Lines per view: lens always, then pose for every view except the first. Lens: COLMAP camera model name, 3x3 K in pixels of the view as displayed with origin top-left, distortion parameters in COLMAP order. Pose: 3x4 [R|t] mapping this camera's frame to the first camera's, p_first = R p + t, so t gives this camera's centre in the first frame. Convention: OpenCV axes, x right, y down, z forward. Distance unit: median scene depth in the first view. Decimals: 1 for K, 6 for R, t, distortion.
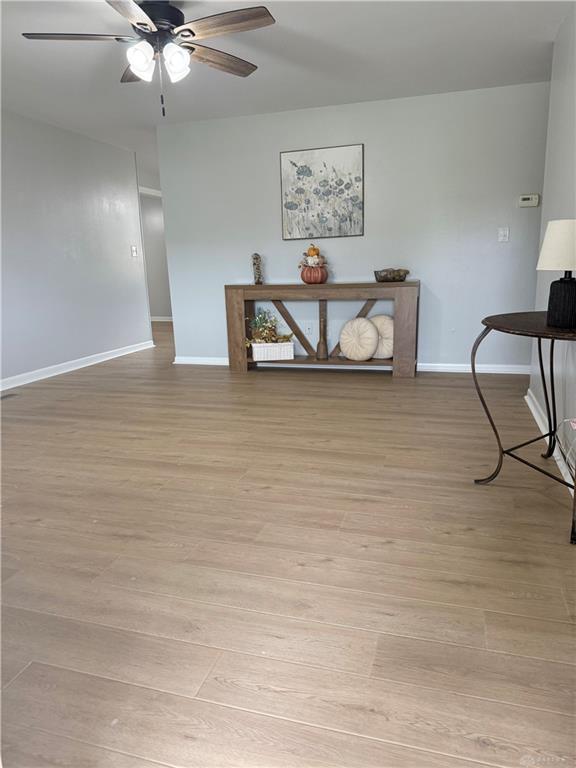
lens RADIAL K [[546.2, 0, 288.0], [0, 546.2, 384.0], [0, 0, 1]] dist [0.181746, -0.257605]
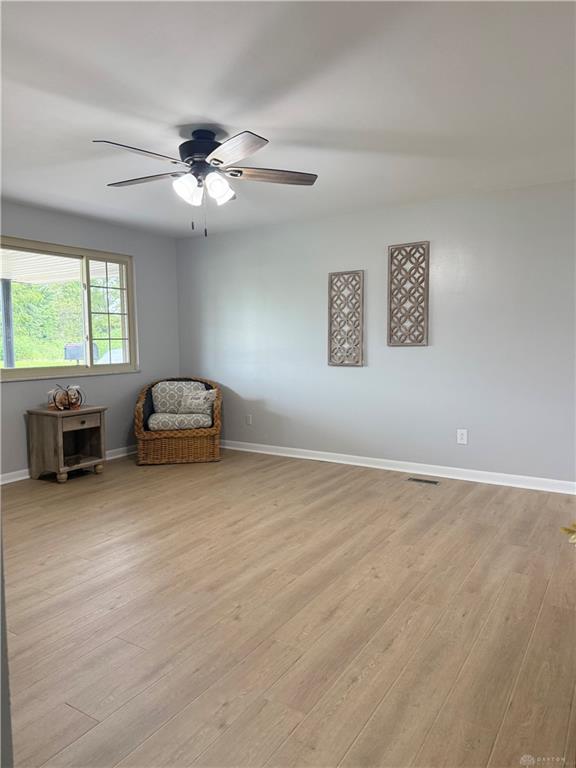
lens RADIAL K [[546.2, 0, 288.0], [0, 546.2, 384.0], [0, 0, 1]] dist [0.181746, -0.257605]
pose [[-0.262329, 0.106159, -0.959121, 0.629024], [-0.201565, 0.965977, 0.162048, -0.323989], [0.943692, 0.235835, -0.232006, 1.182059]]
